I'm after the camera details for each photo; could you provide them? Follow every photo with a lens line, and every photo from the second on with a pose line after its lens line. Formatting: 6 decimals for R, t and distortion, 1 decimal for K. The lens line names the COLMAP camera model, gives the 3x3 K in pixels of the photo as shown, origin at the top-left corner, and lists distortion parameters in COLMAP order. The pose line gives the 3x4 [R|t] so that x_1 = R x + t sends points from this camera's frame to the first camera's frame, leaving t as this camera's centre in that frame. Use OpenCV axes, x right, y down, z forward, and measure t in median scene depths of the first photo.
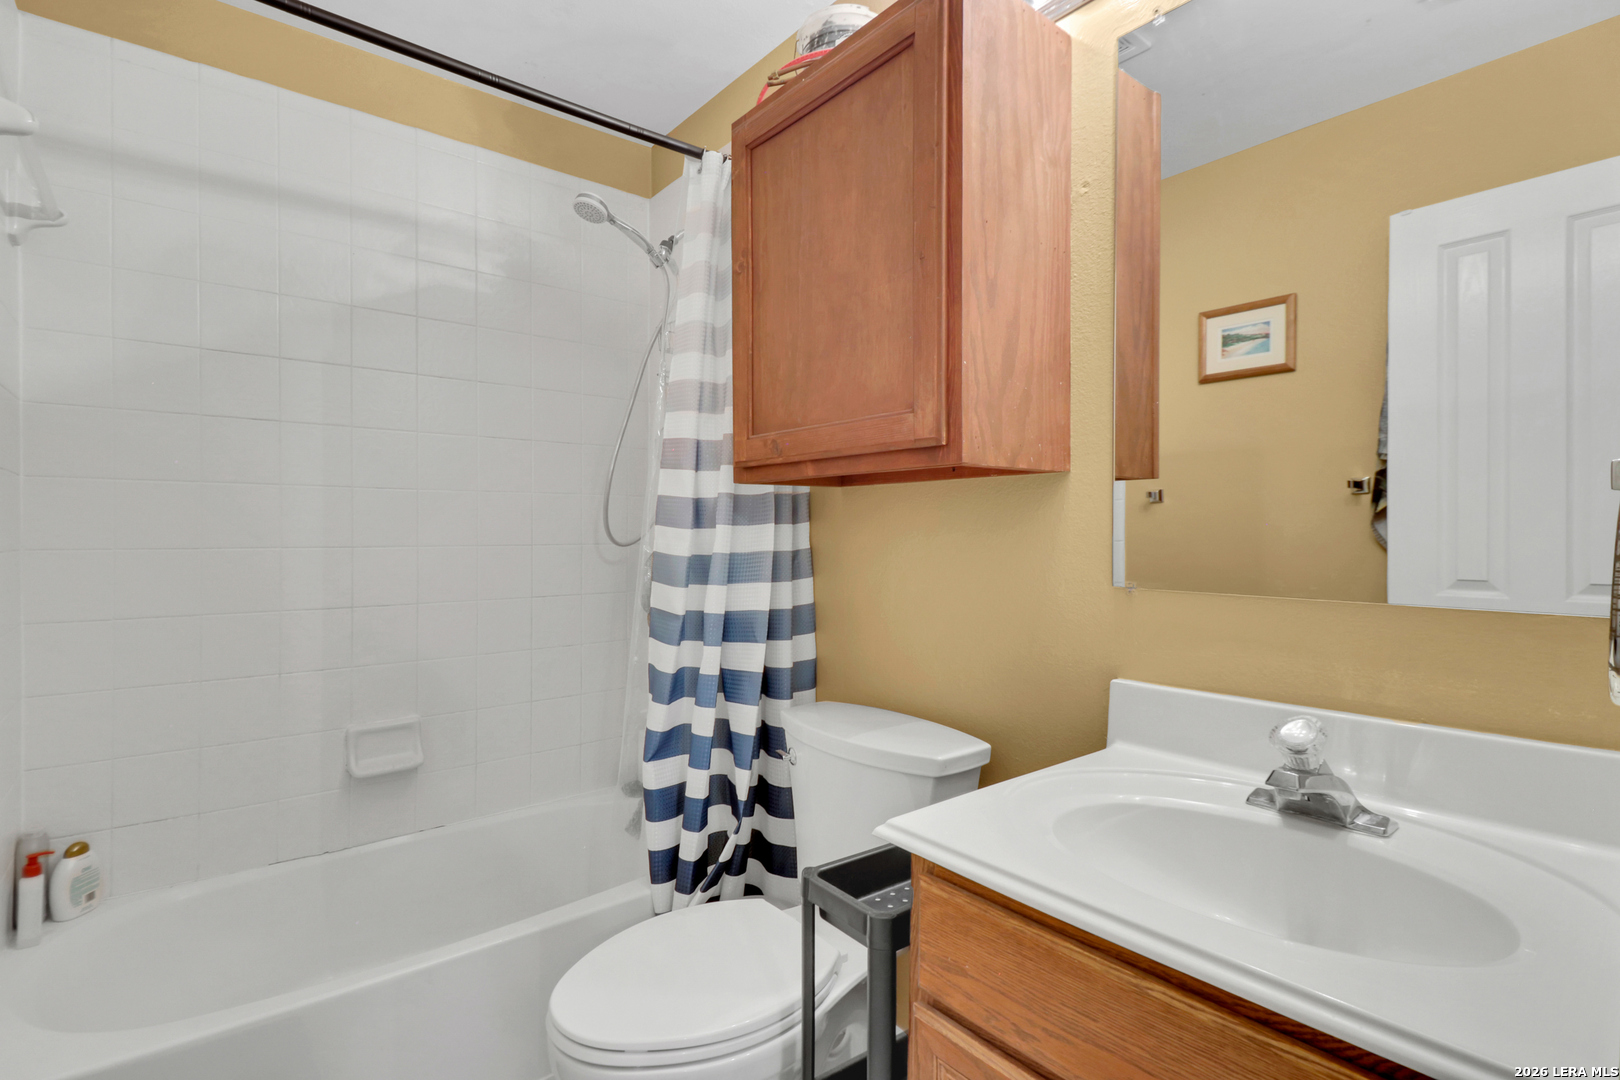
lens RADIAL K [[767.6, 0, 815.3], [0, 767.6, 538.6], [0, 0, 1]] dist [0.000366, 0.000030]
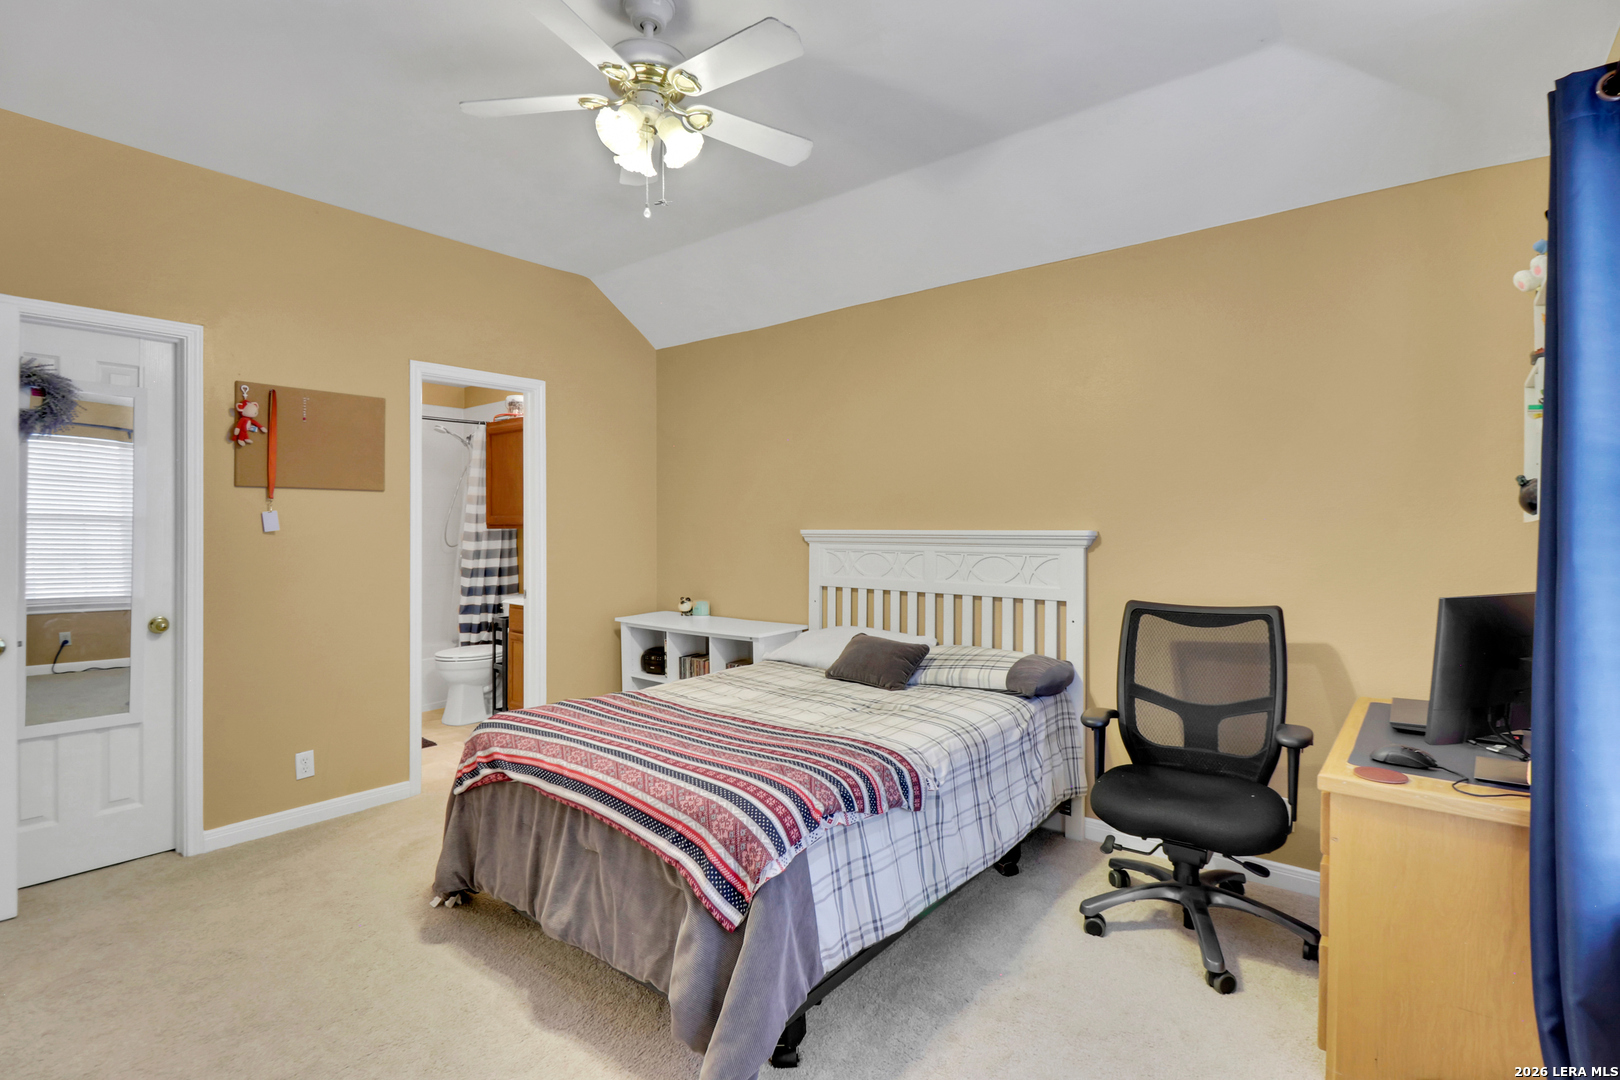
lens RADIAL K [[767.6, 0, 803.4], [0, 767.6, 535.0], [0, 0, 1]] dist [0.000366, 0.000030]
pose [[0.986197, -0.004362, 0.165516, 0.658307], [0.002780, 0.999948, 0.009788, -0.068744], [-0.165550, -0.009193, 0.986159, -2.367496]]
